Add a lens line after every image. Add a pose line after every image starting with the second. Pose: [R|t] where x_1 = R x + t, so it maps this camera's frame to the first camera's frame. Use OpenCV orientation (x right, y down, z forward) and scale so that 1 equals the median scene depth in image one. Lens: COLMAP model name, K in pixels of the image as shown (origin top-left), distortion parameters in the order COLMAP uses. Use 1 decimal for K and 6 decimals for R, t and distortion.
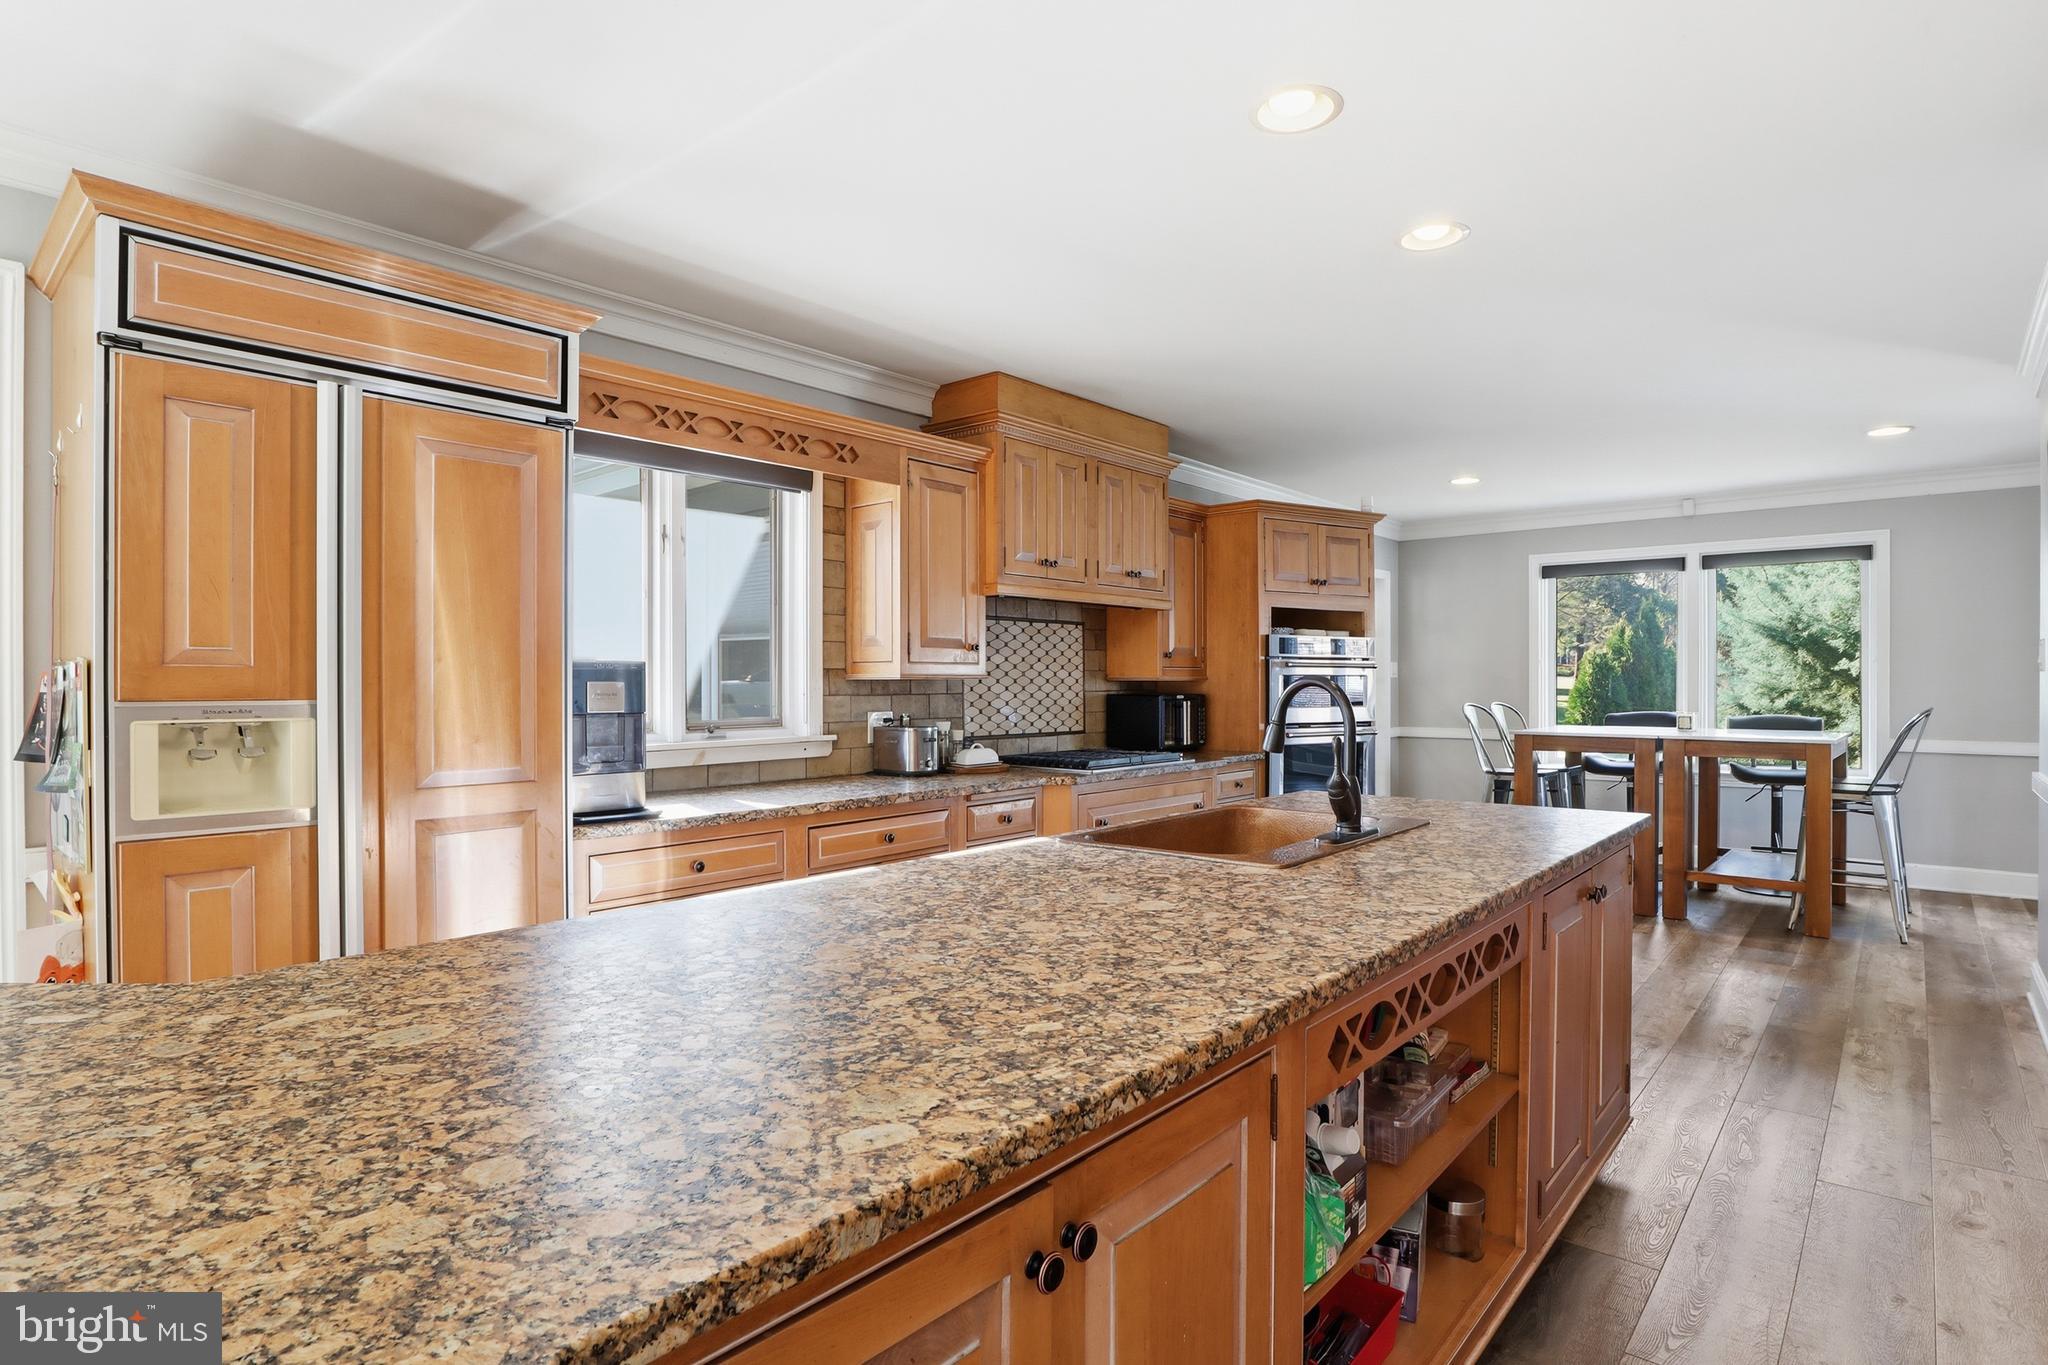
lens RADIAL K [[1048.1, 0, 1013.8], [0, 1048.1, 681.3], [0, 0, 1]] dist [-0.044720, 0.014528]
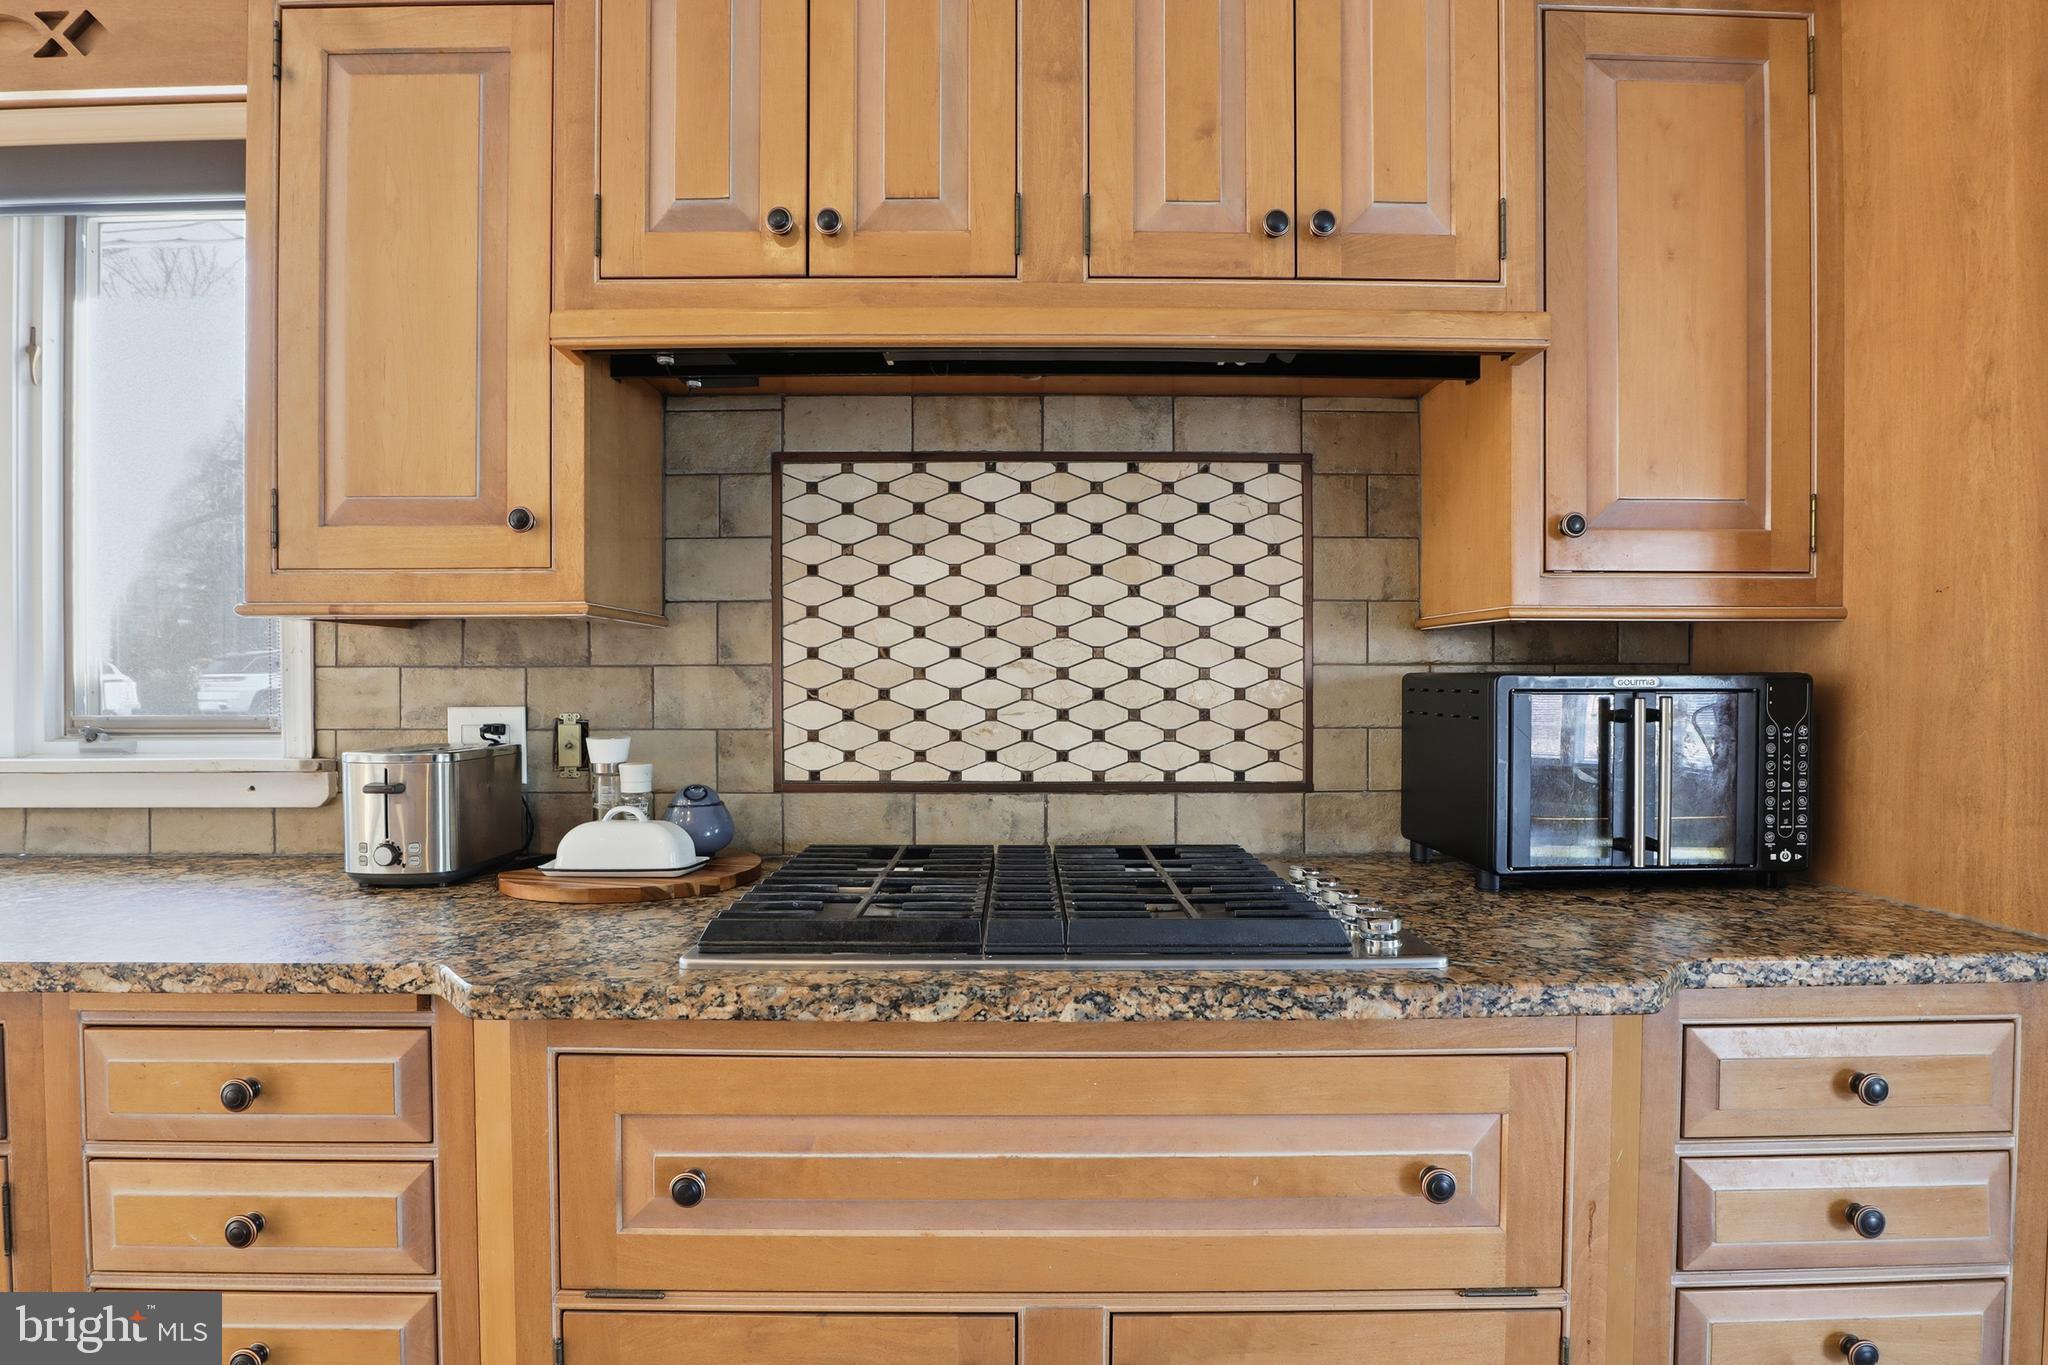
lens RADIAL K [[1048.1, 0, 1013.8], [0, 1048.1, 681.3], [0, 0, 1]] dist [-0.044720, 0.014528]
pose [[0.668810, 0.000152, -0.743434, 0.281581], [-0.000572, 1.000000, -0.000309, 0.017383], [0.743434, 0.000632, 0.668809, 0.809234]]
